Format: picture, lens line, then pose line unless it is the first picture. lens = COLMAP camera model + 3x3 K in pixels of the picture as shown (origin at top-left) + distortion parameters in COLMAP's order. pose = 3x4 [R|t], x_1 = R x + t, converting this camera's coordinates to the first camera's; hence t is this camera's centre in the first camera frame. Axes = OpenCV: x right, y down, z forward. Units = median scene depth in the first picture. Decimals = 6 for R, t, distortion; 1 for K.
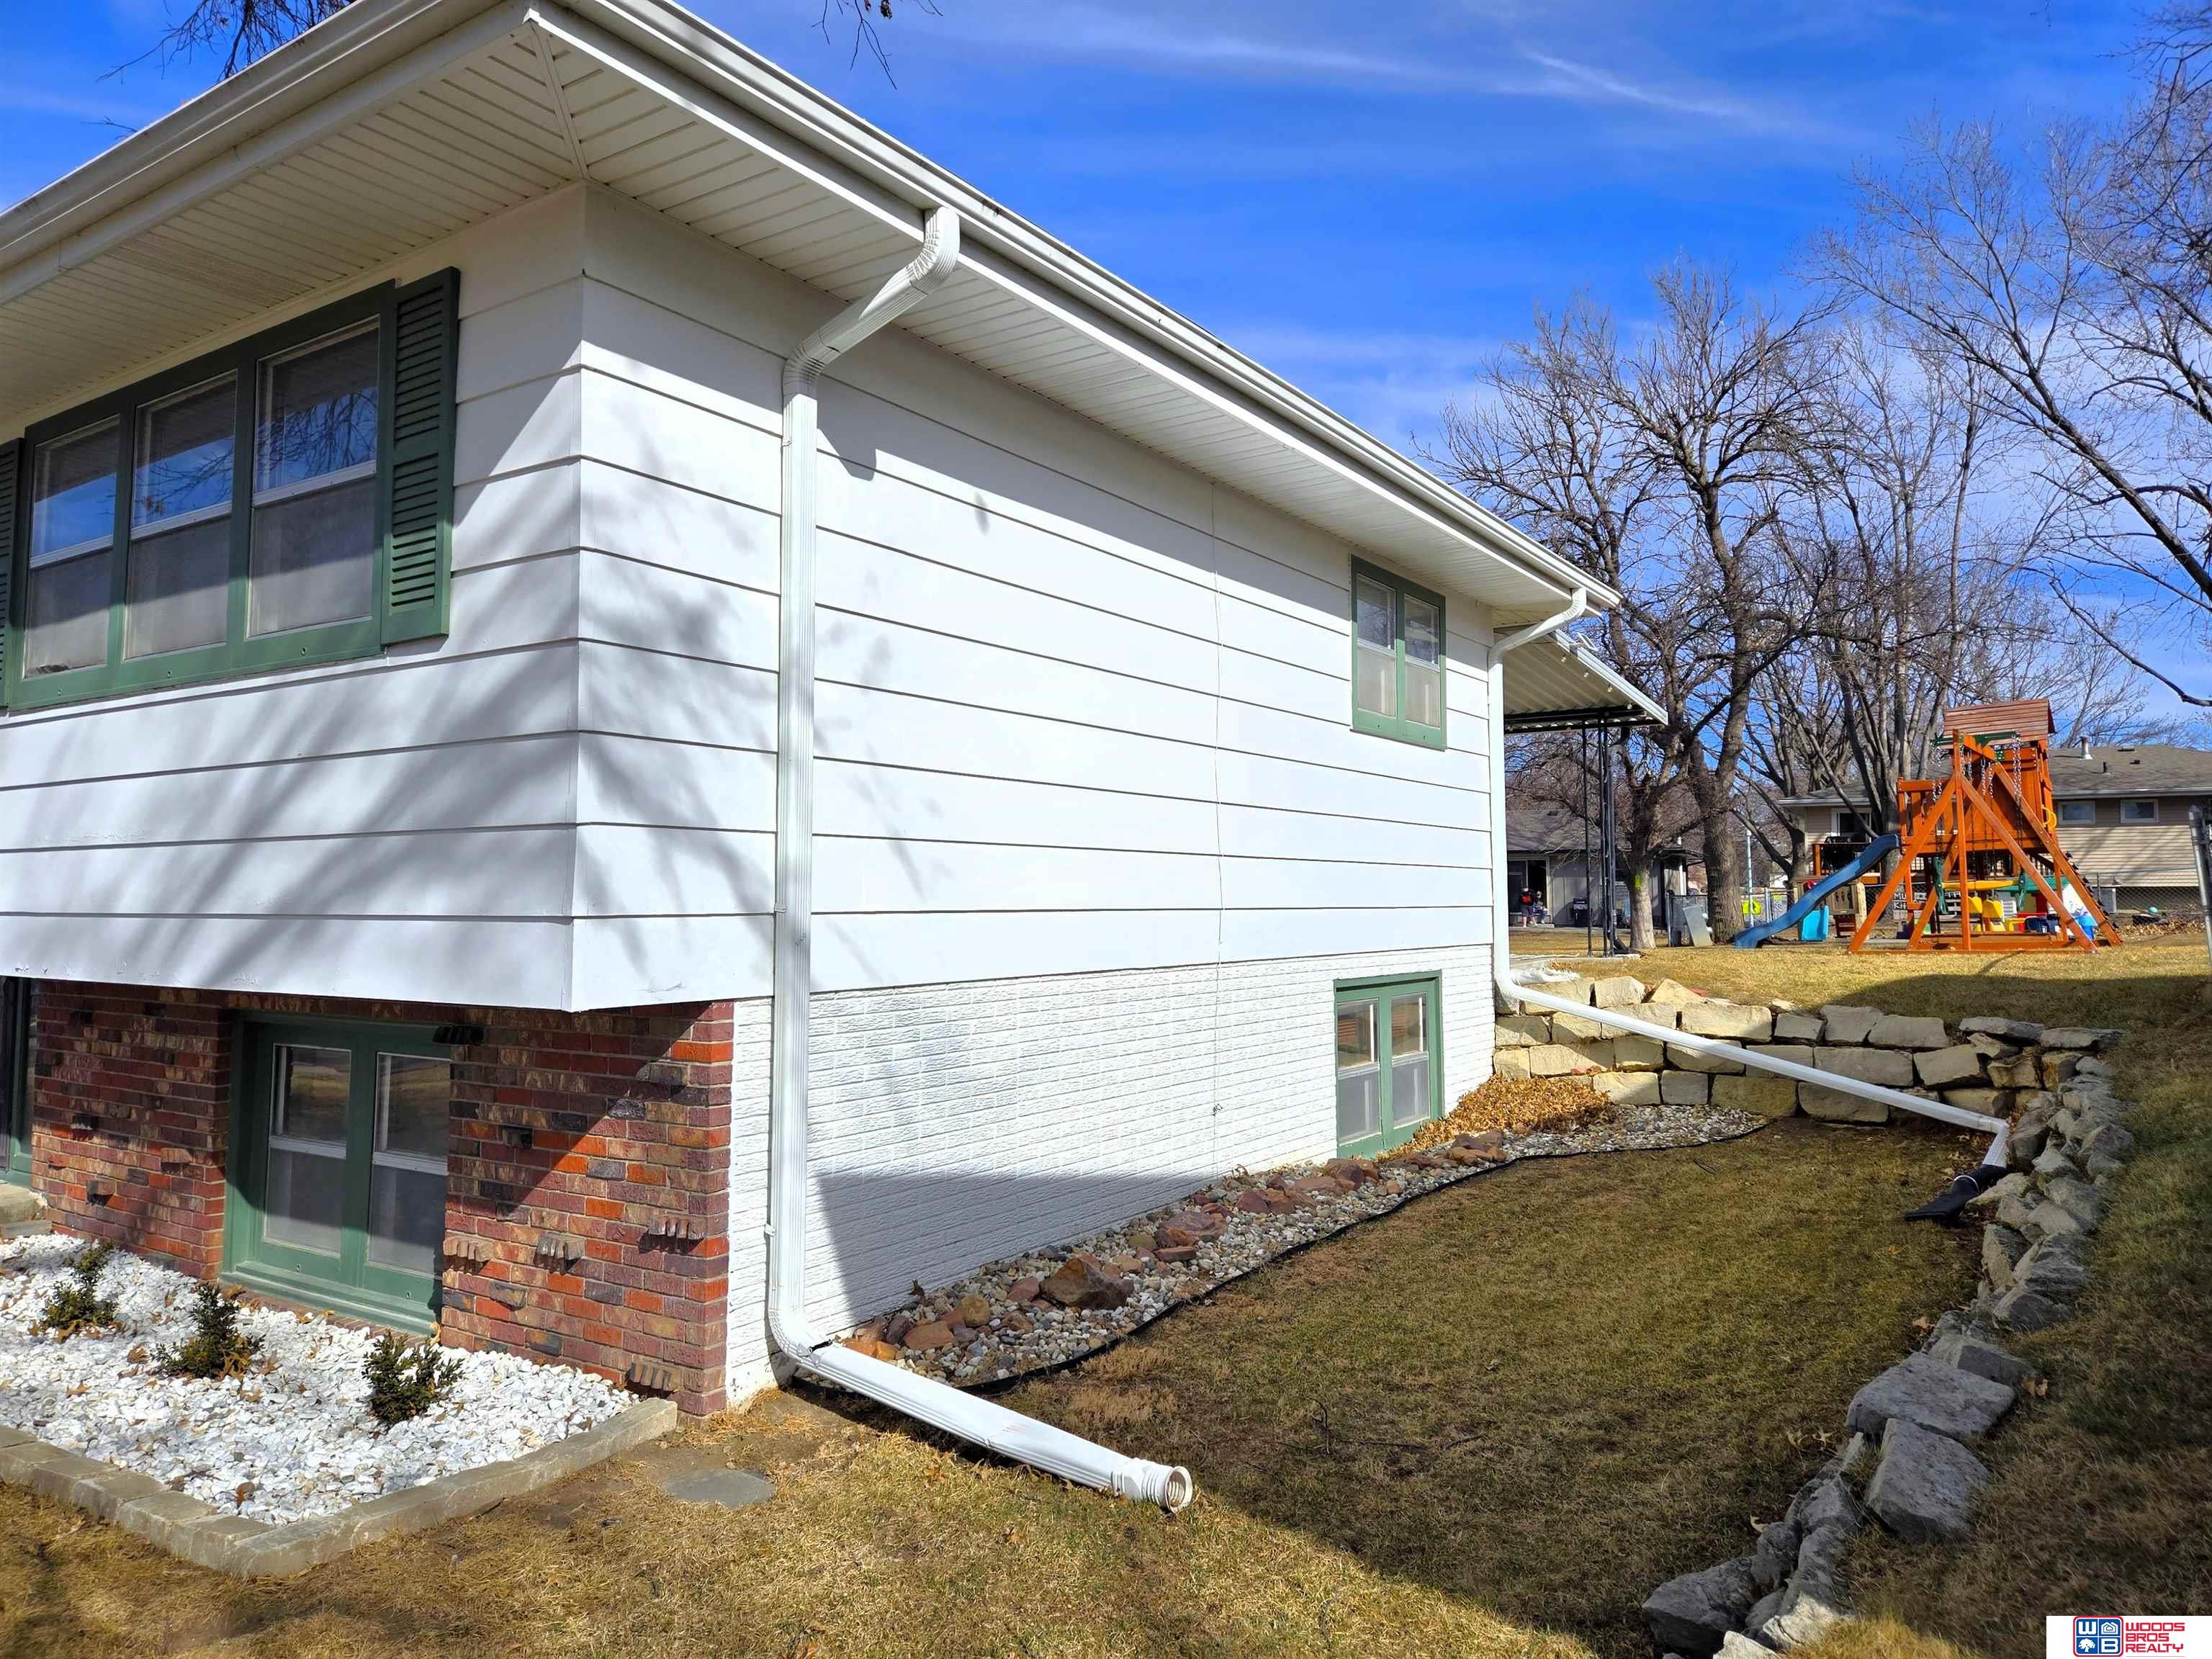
lens RADIAL K [[1509.4, 0, 1091.3], [0, 1509.4, 832.8], [0, 0, 1]] dist [0.083925, -0.063797]
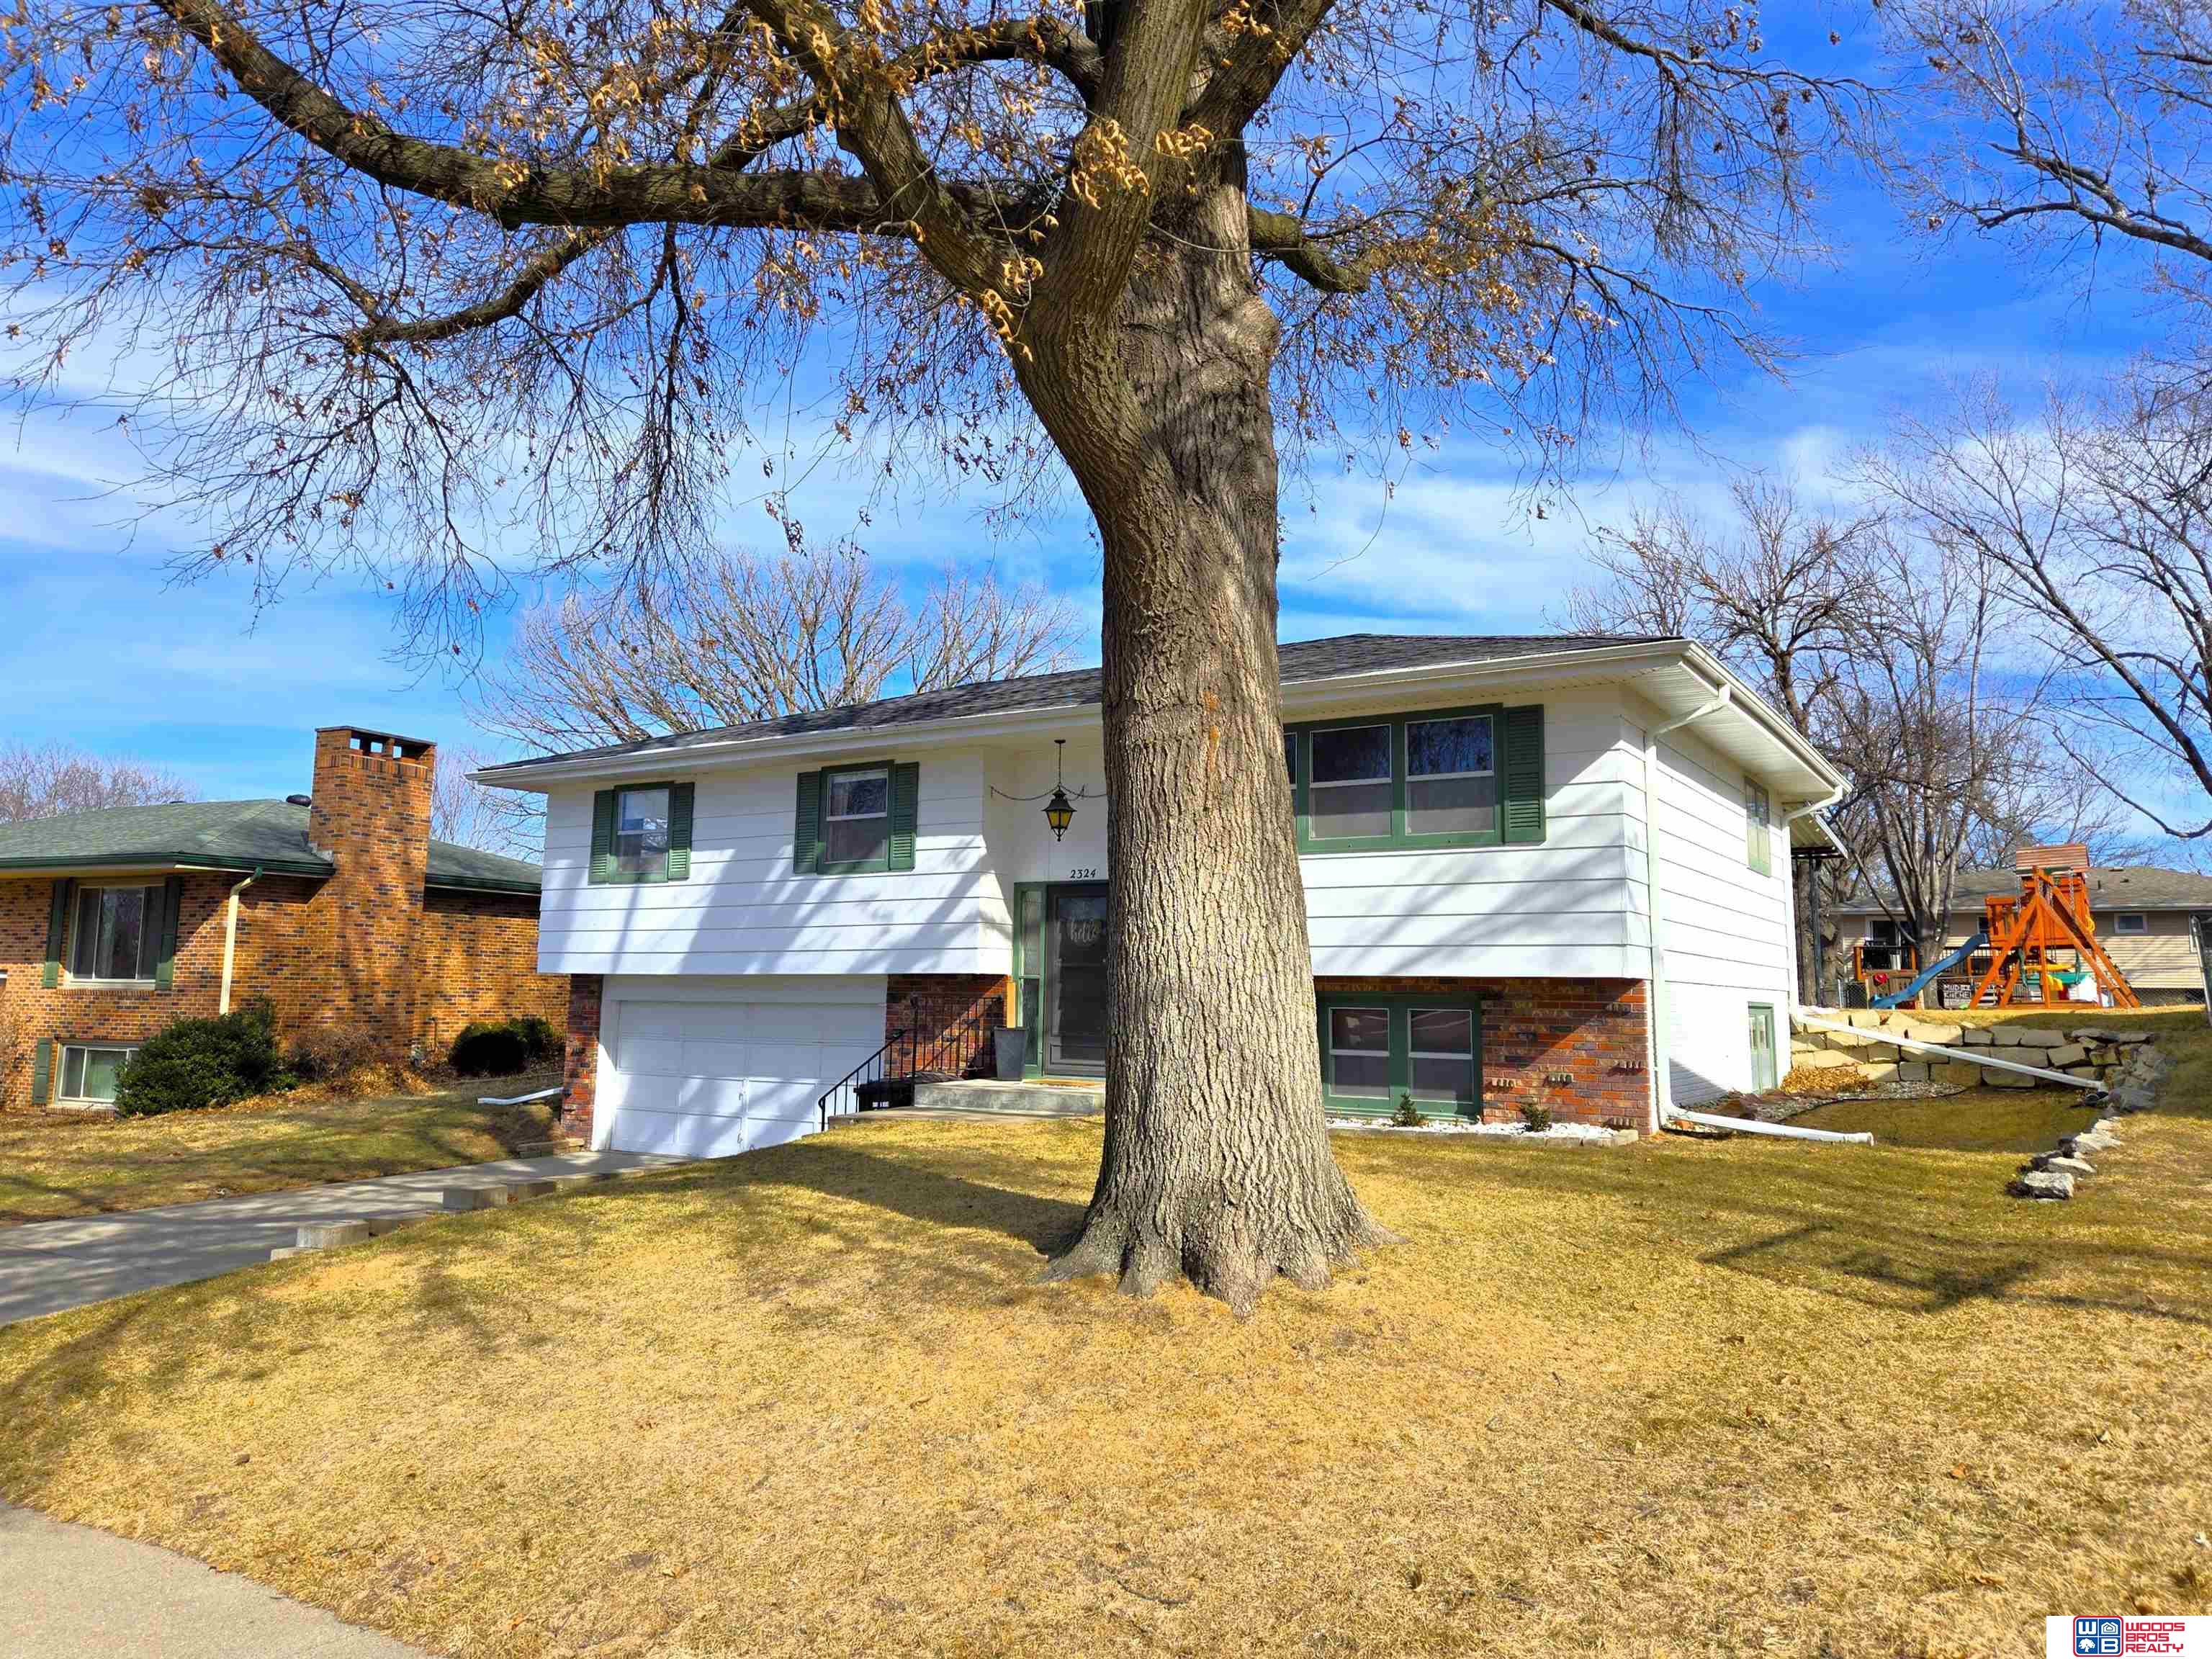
lens RADIAL K [[1509.4, 0, 1112.8], [0, 1509.4, 829.1], [0, 0, 1]] dist [0.083925, -0.063797]
pose [[0.999696, 0.014951, 0.019626, -0.567382], [-0.013607, 0.997666, -0.066909, 0.018567], [-0.020581, 0.066621, 0.997566, -0.760610]]
